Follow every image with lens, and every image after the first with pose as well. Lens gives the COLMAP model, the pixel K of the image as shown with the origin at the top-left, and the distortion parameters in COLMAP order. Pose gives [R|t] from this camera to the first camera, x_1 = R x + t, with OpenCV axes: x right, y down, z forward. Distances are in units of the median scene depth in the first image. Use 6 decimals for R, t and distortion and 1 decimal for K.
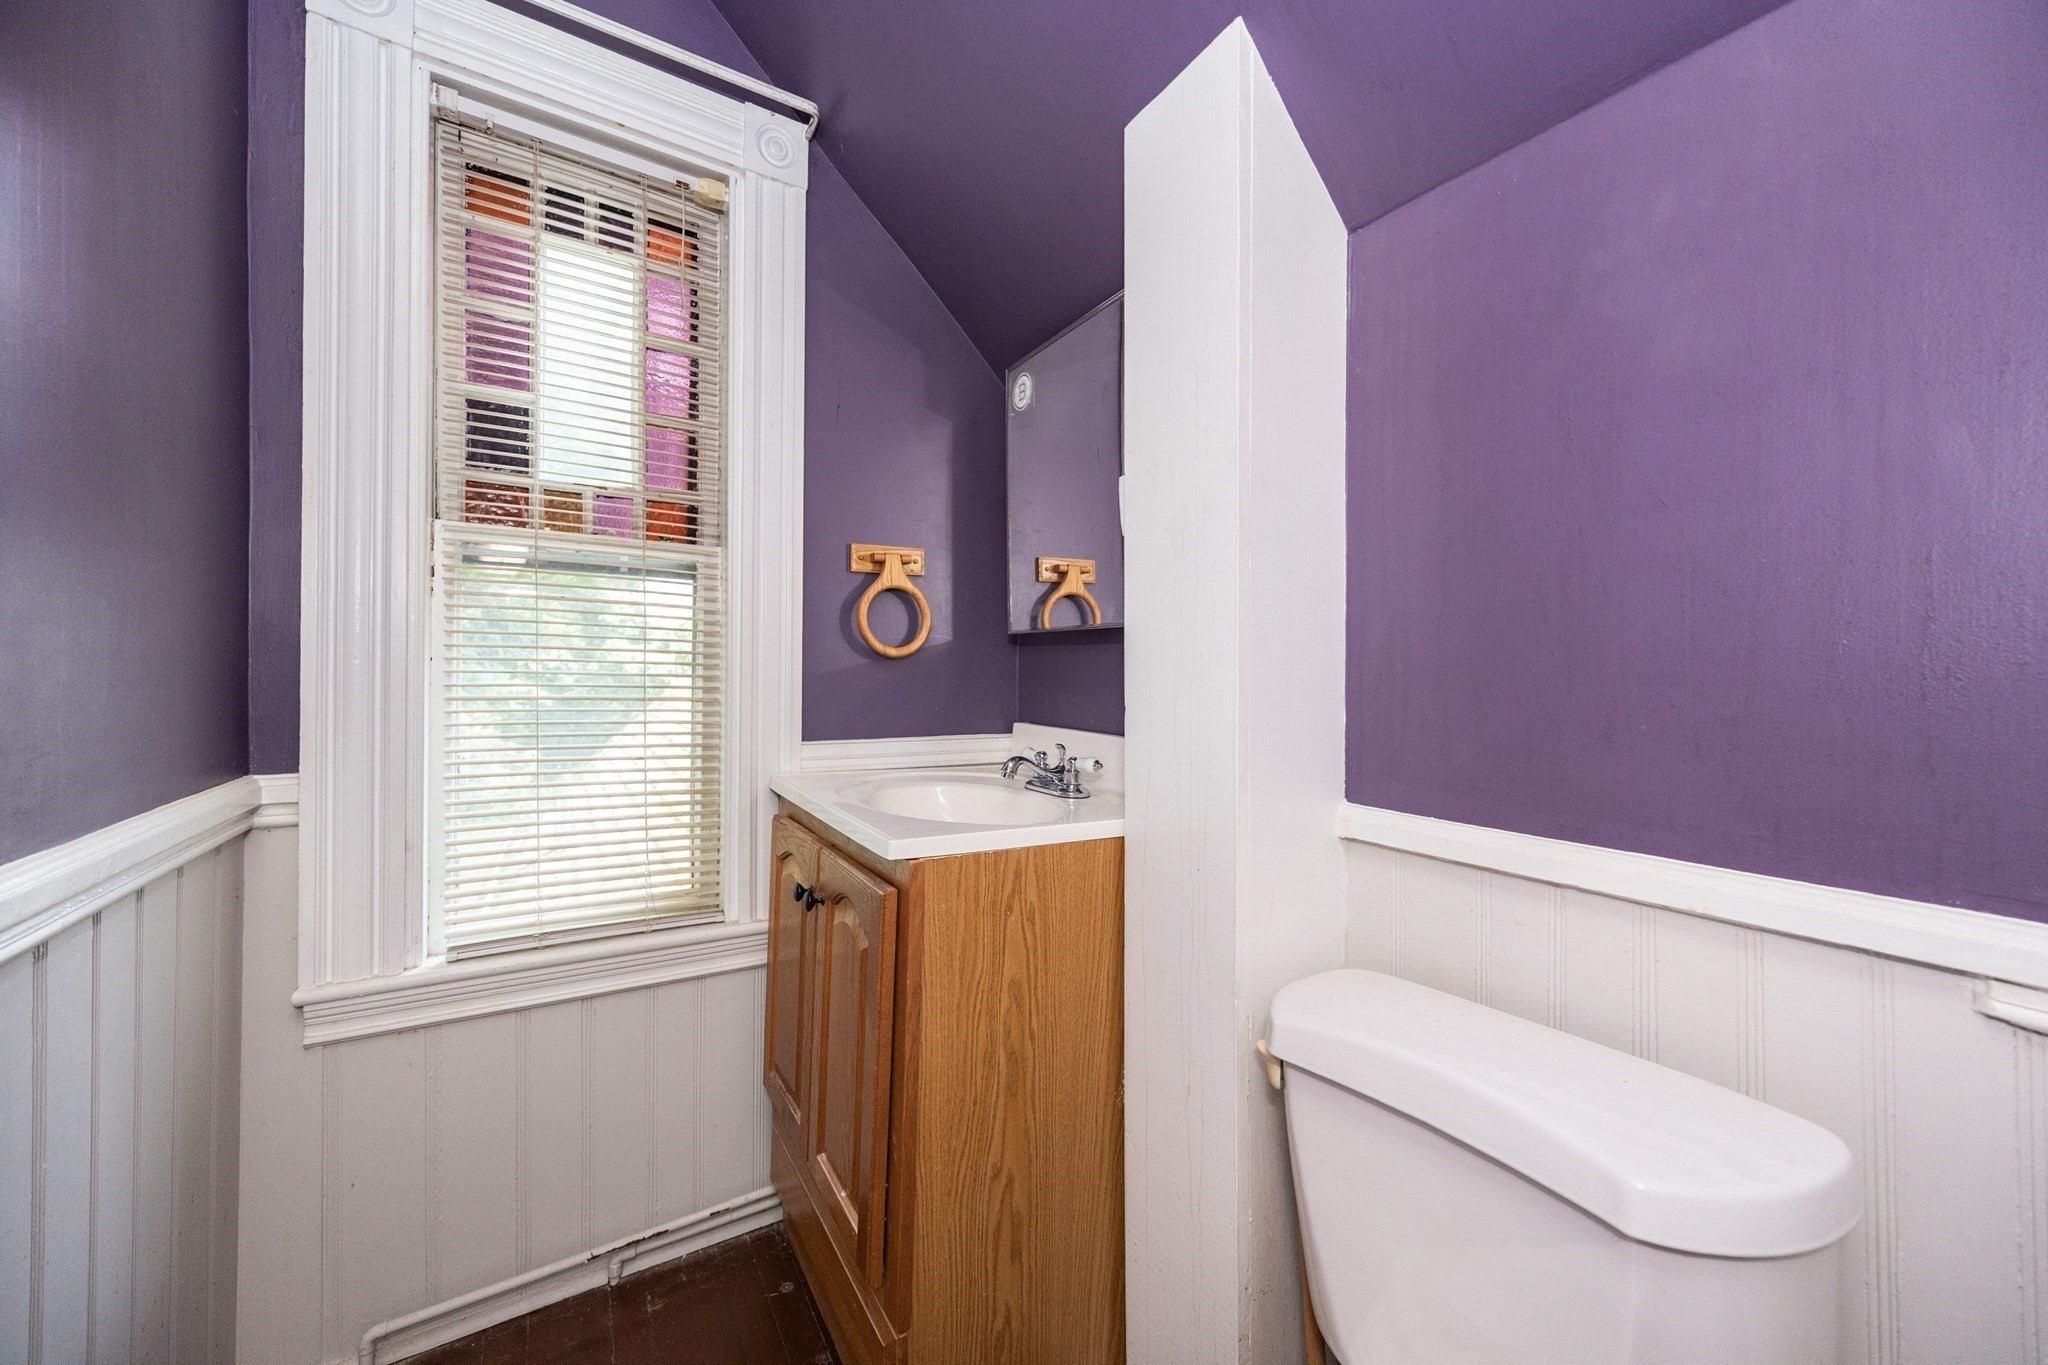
lens RADIAL K [[791.6, 0, 1044.0], [0, 791.6, 681.9], [0, 0, 1]] dist [0.002267, 0.000345]
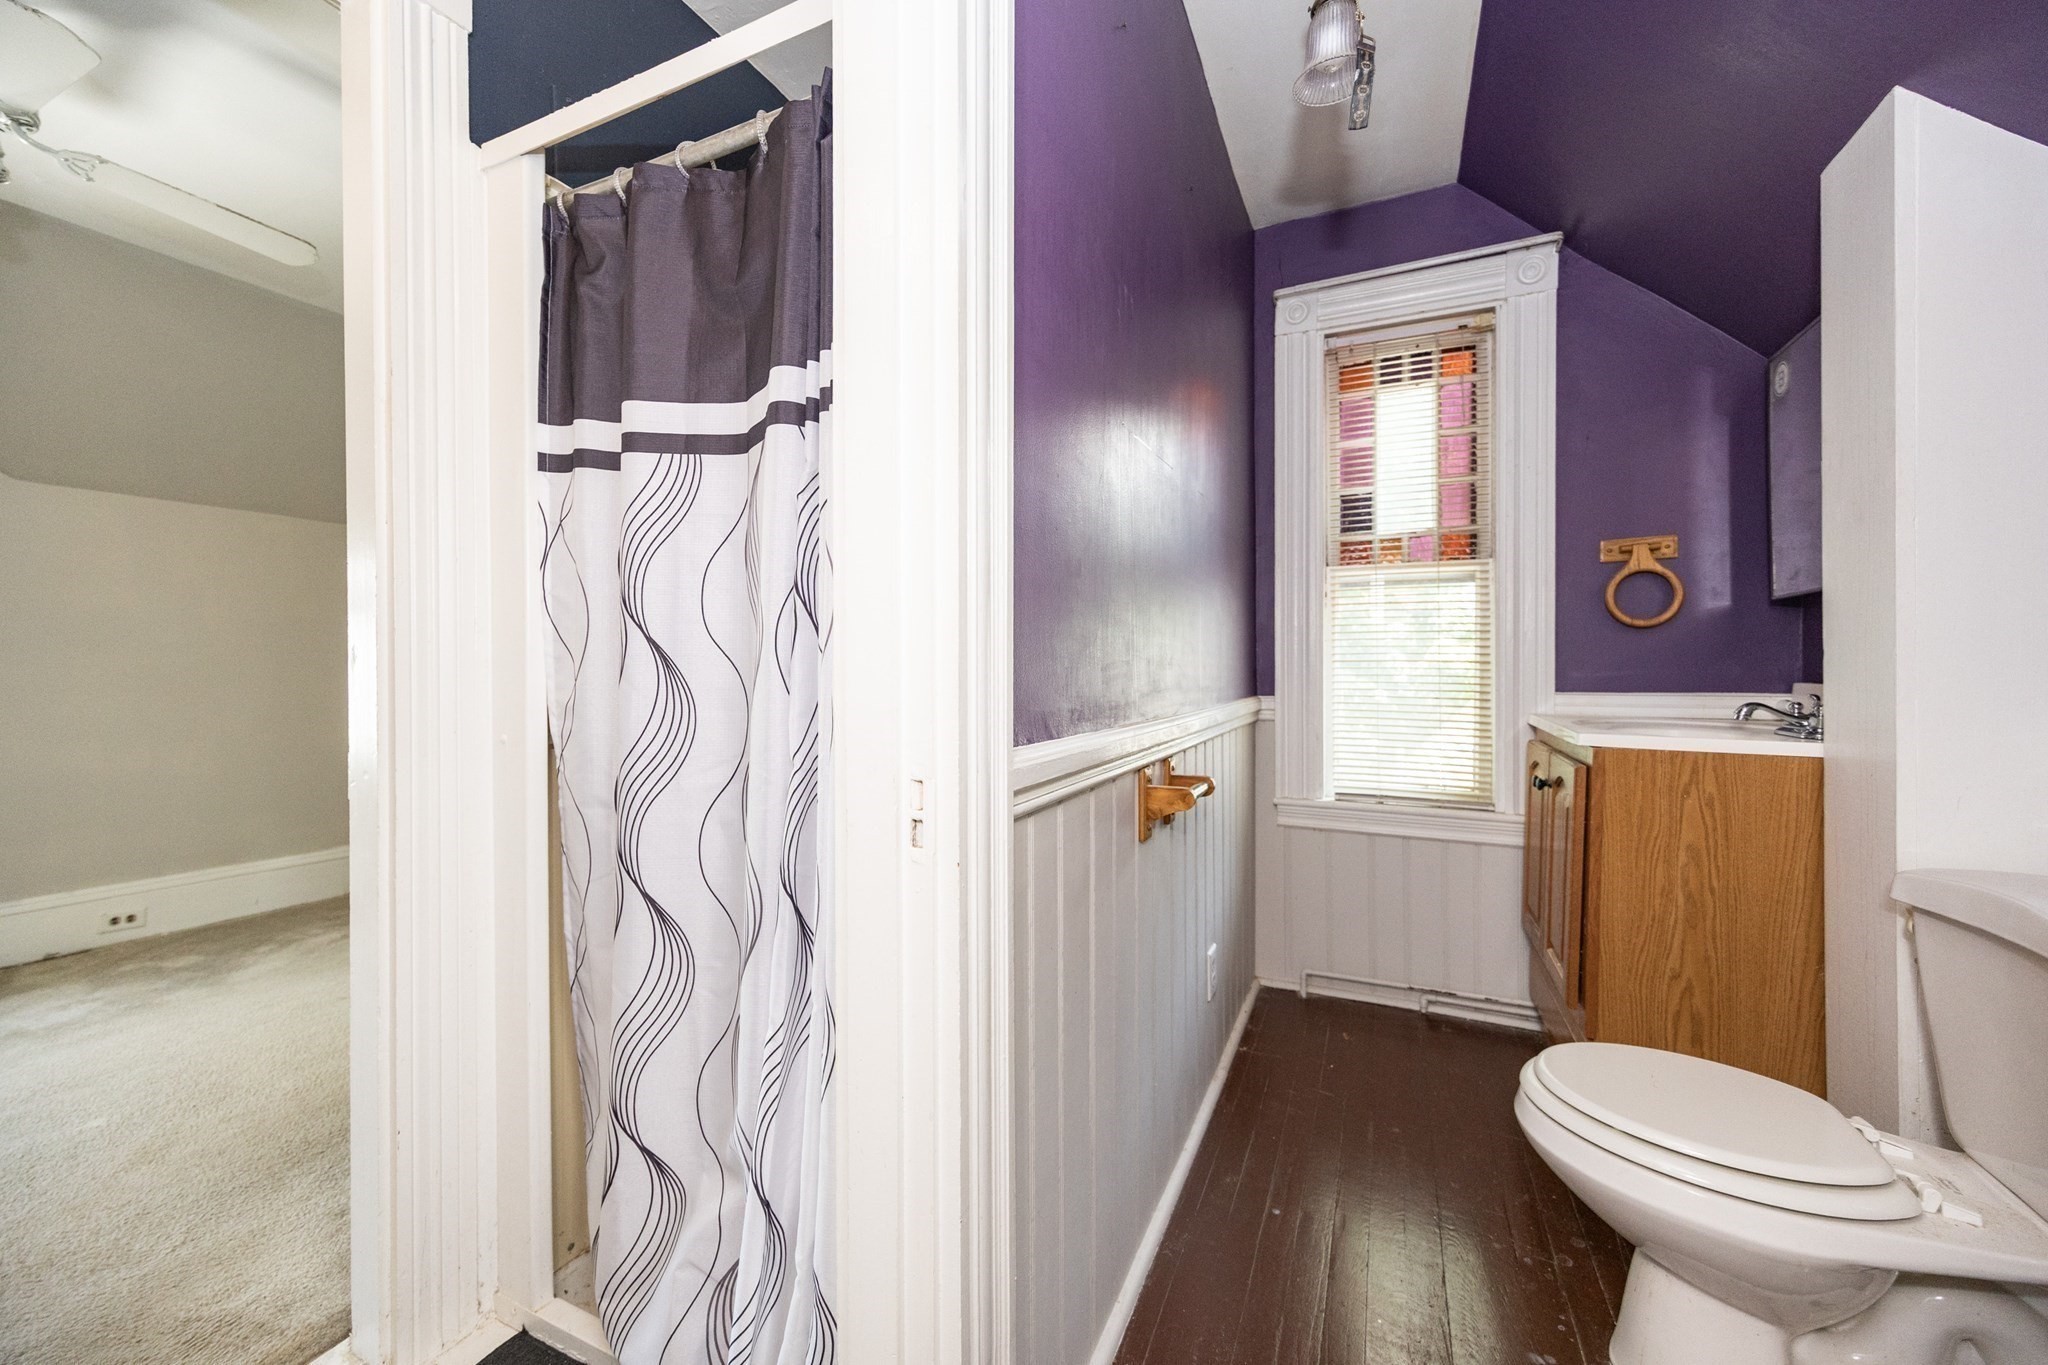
lens RADIAL K [[791.6, 0, 1025.0], [0, 791.6, 680.7], [0, 0, 1]] dist [0.002267, 0.000345]
pose [[0.550670, -0.007732, -0.834687, 0.368824], [0.004733, 0.999970, -0.006140, 0.065989], [0.834710, -0.000570, 0.550690, -0.577531]]
